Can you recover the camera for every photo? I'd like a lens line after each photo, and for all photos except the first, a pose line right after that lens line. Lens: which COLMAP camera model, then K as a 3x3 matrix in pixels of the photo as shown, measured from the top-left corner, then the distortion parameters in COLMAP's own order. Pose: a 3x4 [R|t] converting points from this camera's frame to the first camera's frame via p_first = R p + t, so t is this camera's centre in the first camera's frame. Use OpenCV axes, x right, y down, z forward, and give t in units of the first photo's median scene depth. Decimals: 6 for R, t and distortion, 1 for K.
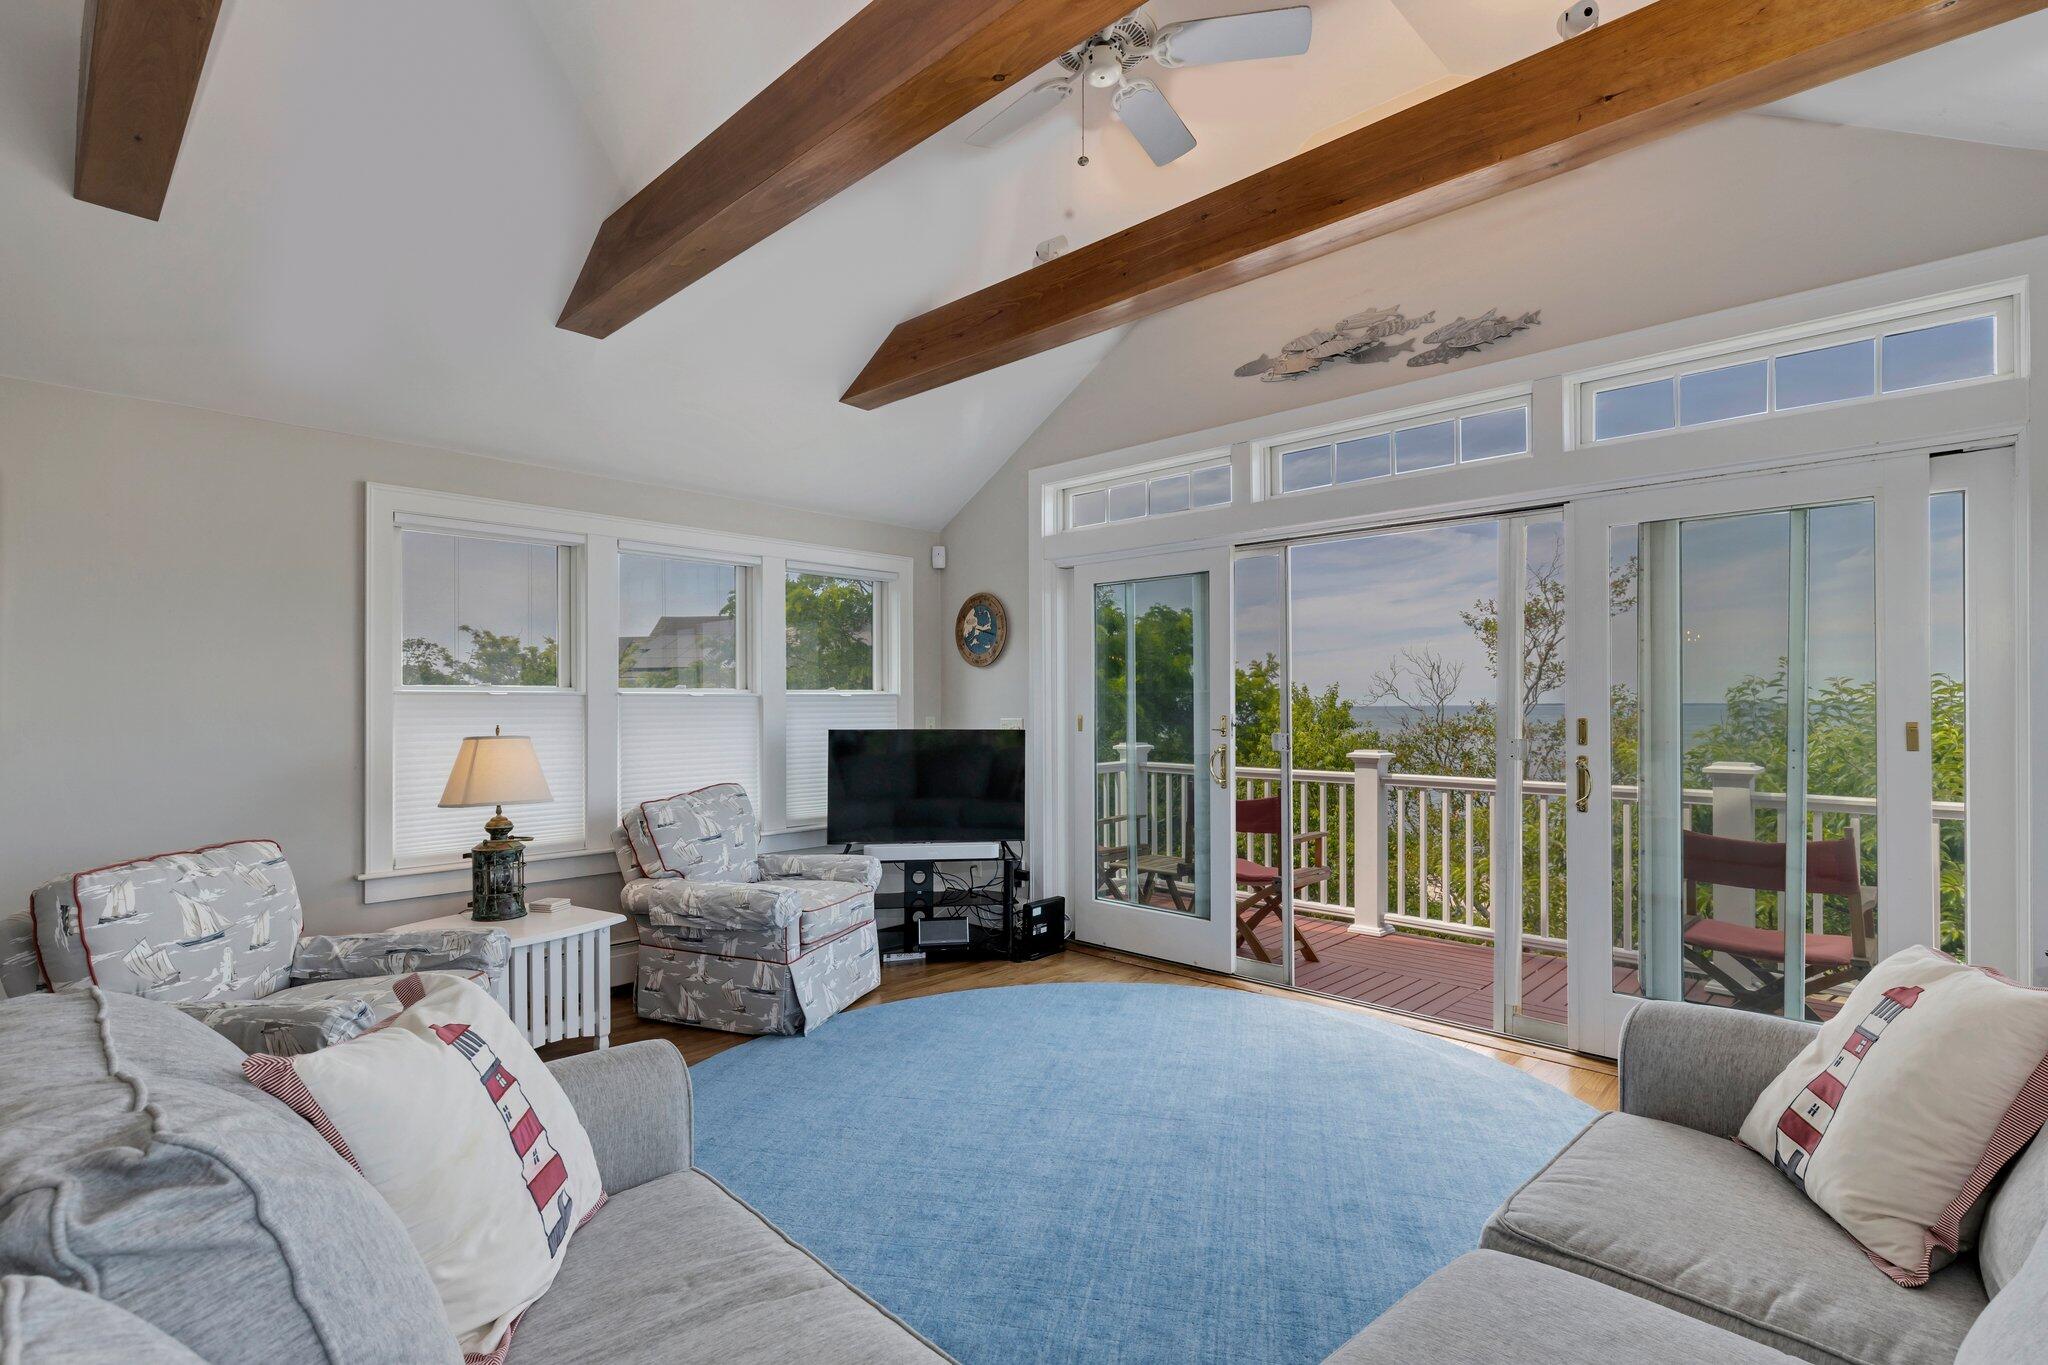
lens RADIAL K [[972.4, 0, 1043.3], [0, 972.4, 697.9], [0, 0, 1]] dist [-0.000448, 0.000109]
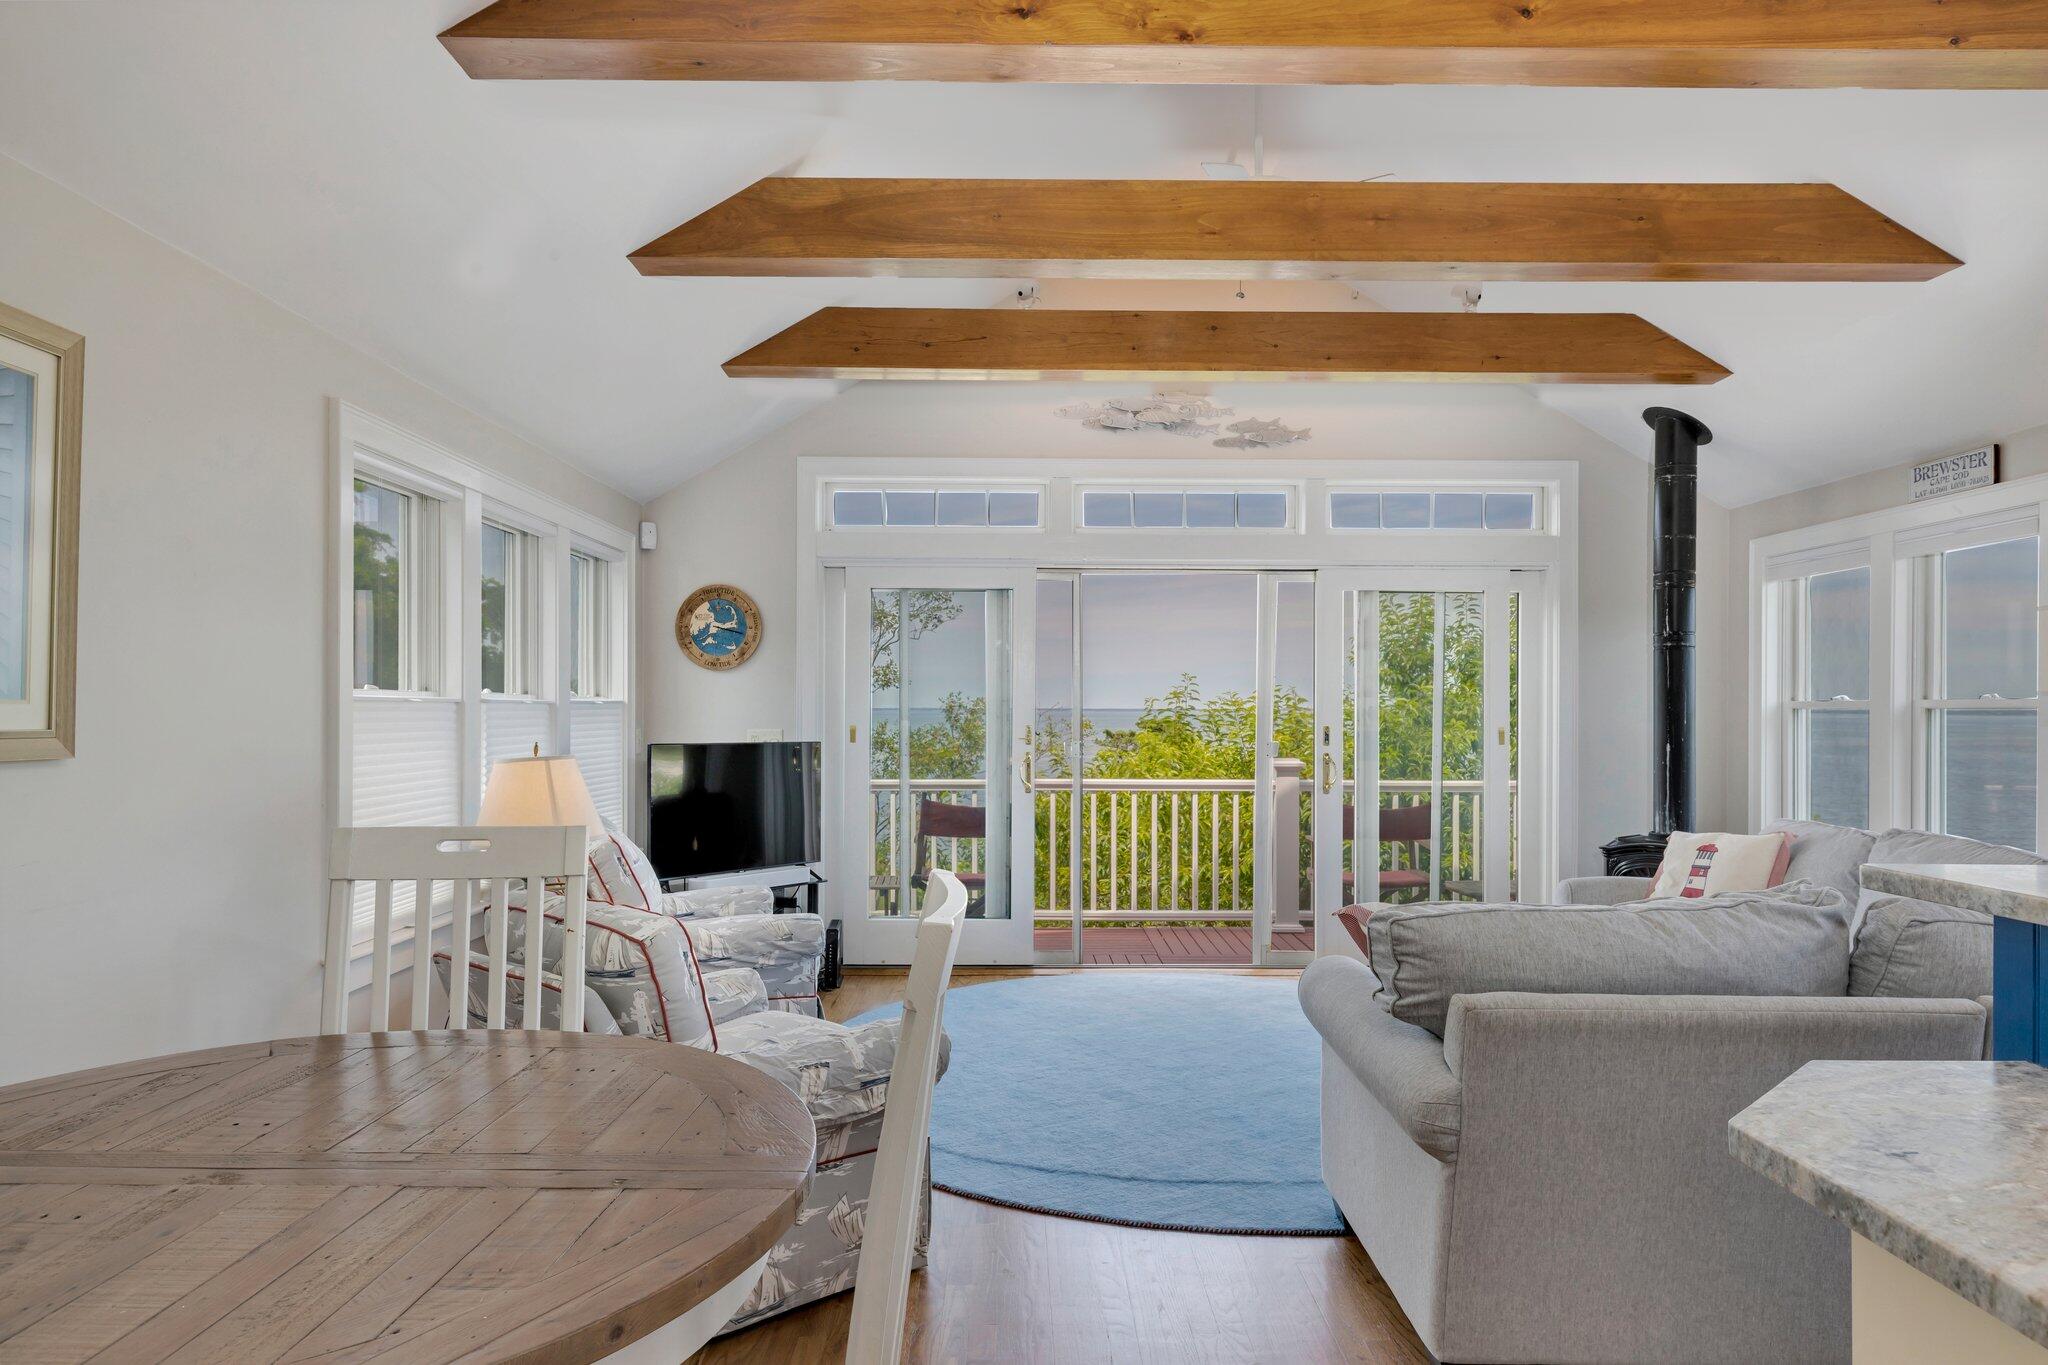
lens RADIAL K [[1257.2, 0, 1036.8], [0, 1257.2, 697.9], [0, 0, 1]] dist [-0.000857, 0.000853]
pose [[0.719706, 0.010653, 0.694197, -0.775610], [-0.009389, 0.999940, -0.005611, -0.004390], [-0.694215, -0.002480, 0.719763, -0.005530]]
